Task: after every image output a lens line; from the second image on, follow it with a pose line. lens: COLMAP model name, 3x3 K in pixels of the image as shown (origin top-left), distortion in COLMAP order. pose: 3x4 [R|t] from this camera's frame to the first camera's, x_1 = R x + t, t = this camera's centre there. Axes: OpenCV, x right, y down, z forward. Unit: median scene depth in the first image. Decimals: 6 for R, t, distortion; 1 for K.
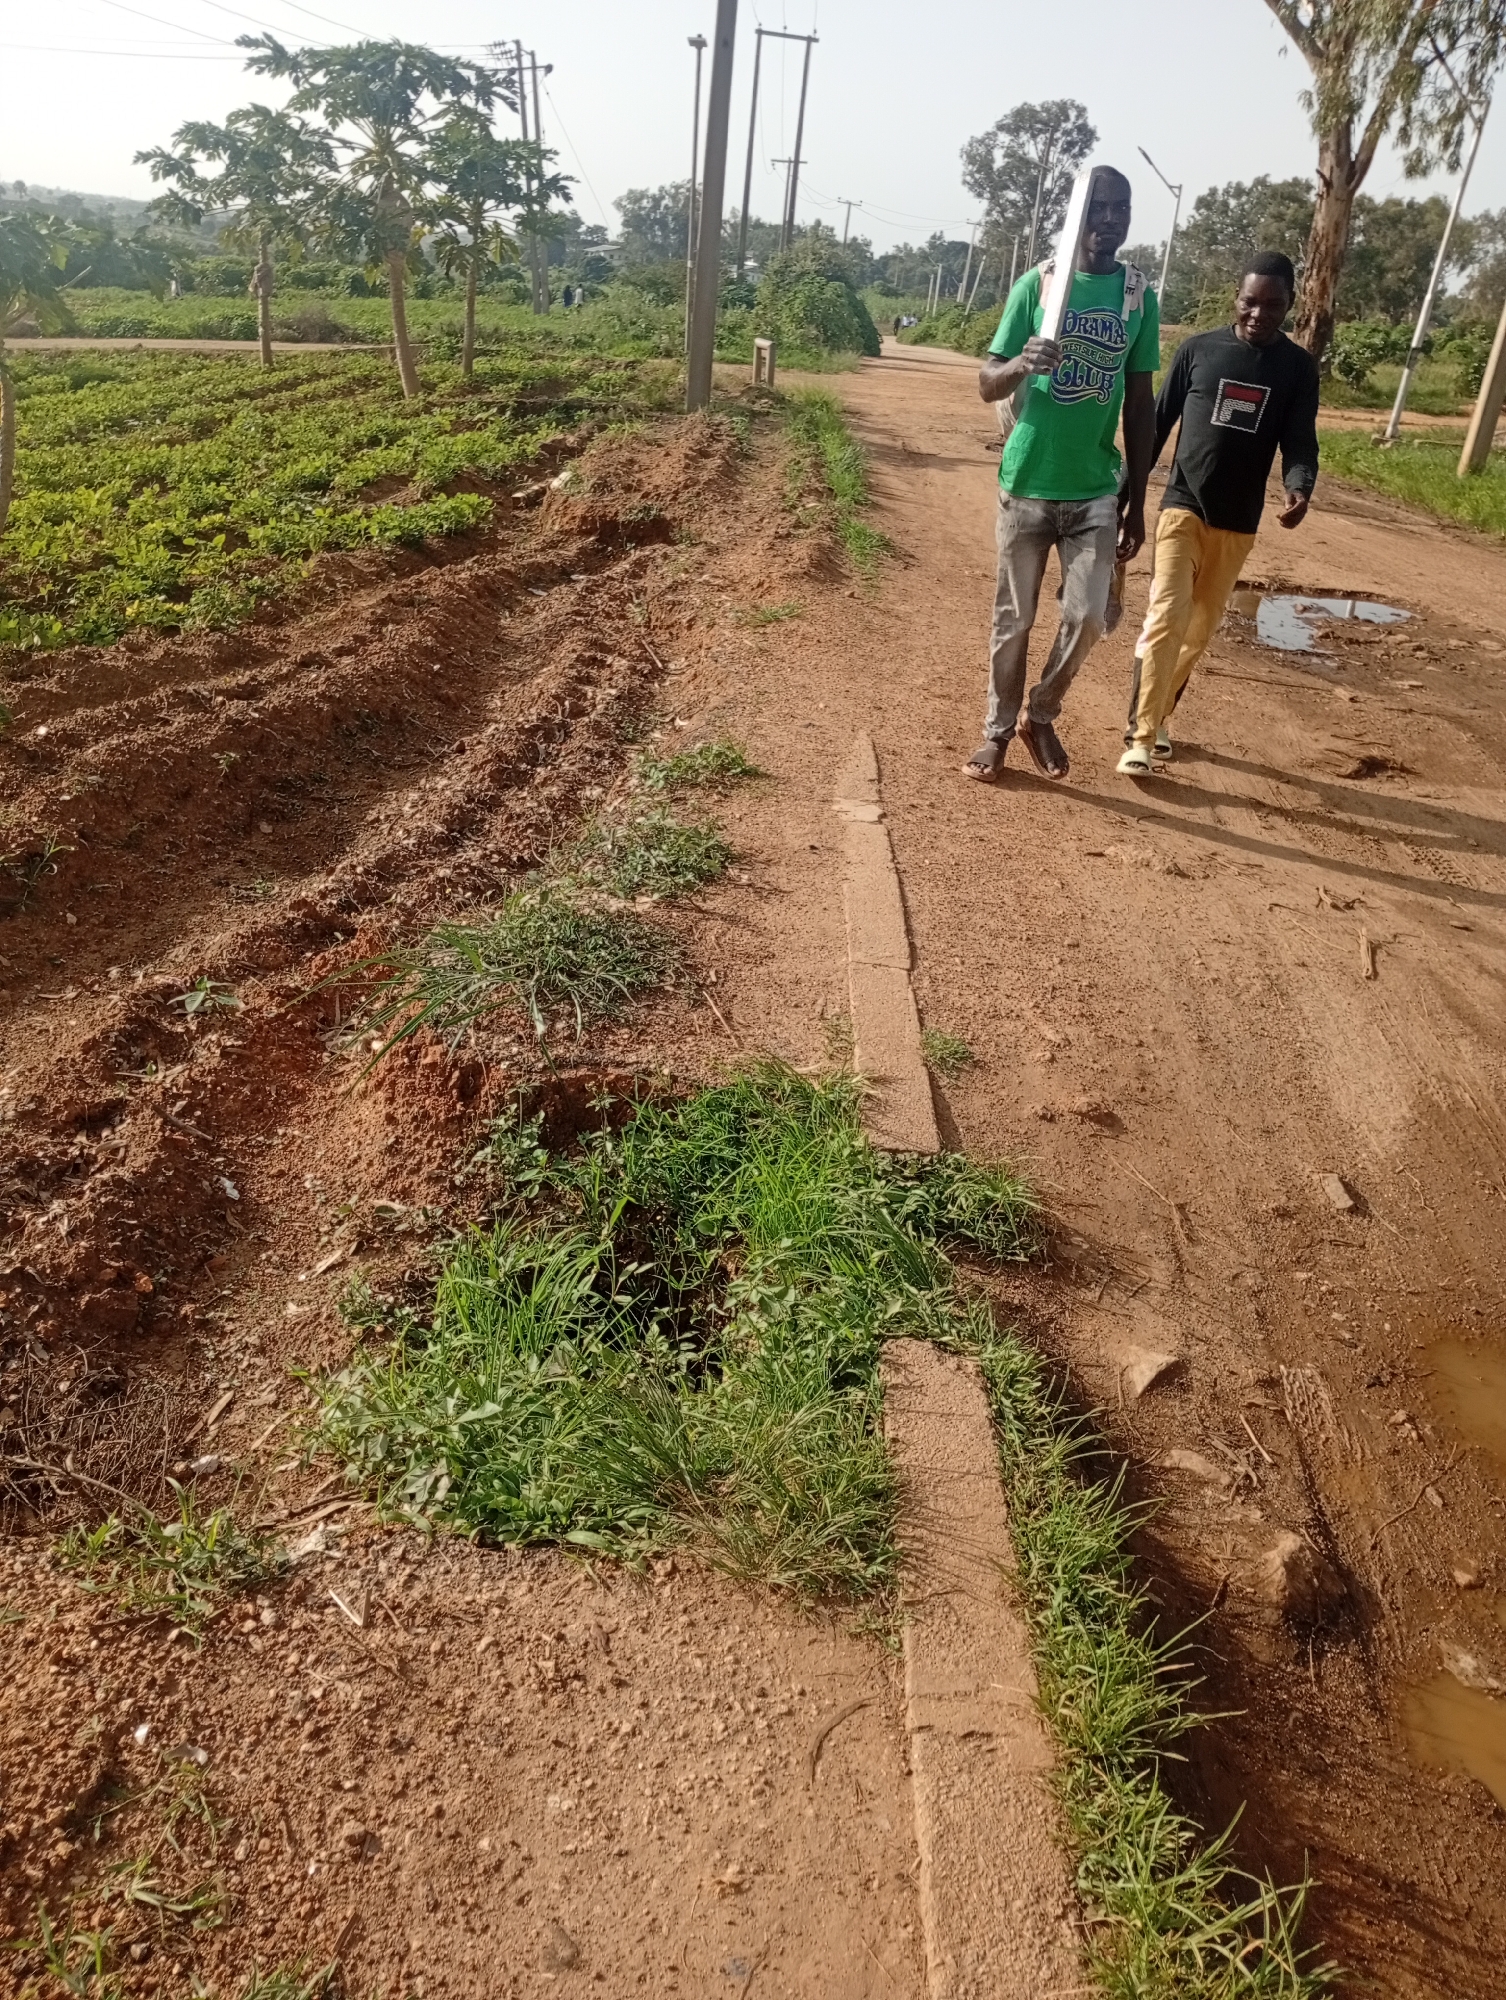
lens RADIAL K [[1608.3, 0, 753.0], [0, 1608.3, 1000.0], [0, 0, 1]] dist [0.001005, 0.000488]
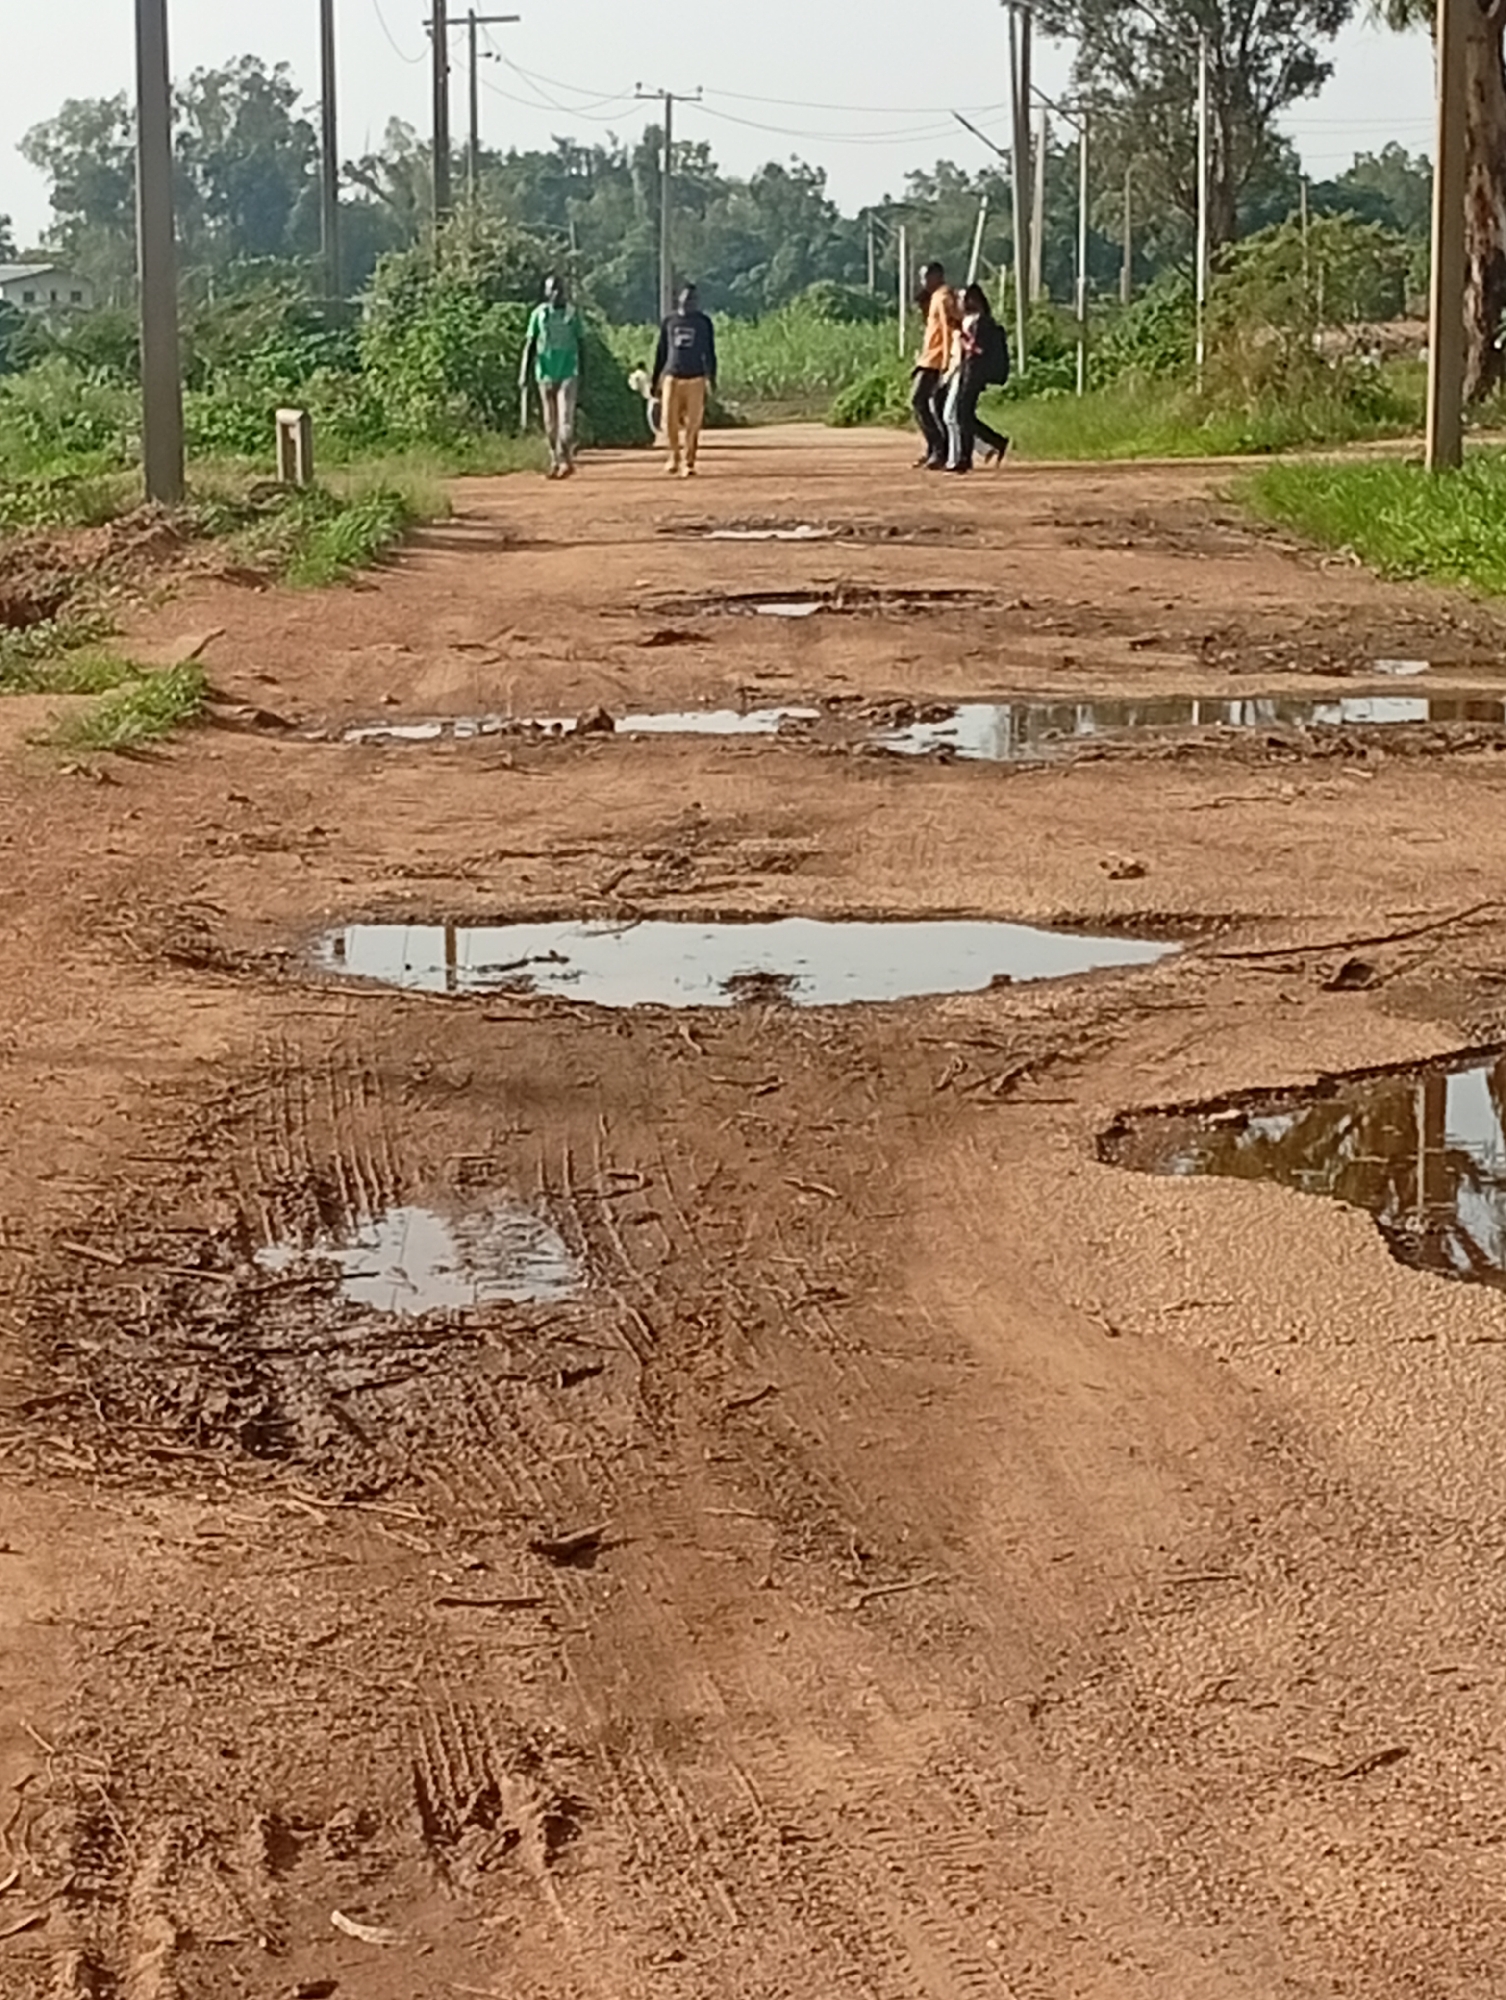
lens RADIAL K [[5611.5, 0, 753.0], [0, 5611.5, 1000.0], [0, 0, 1]] dist [0.148242, 0.027078]
pose [[0.993733, -0.106907, 0.032640, 0.012415], [0.111778, 0.949966, -0.291669, 0.055661], [0.000174, 0.293489, 0.955962, -0.120578]]
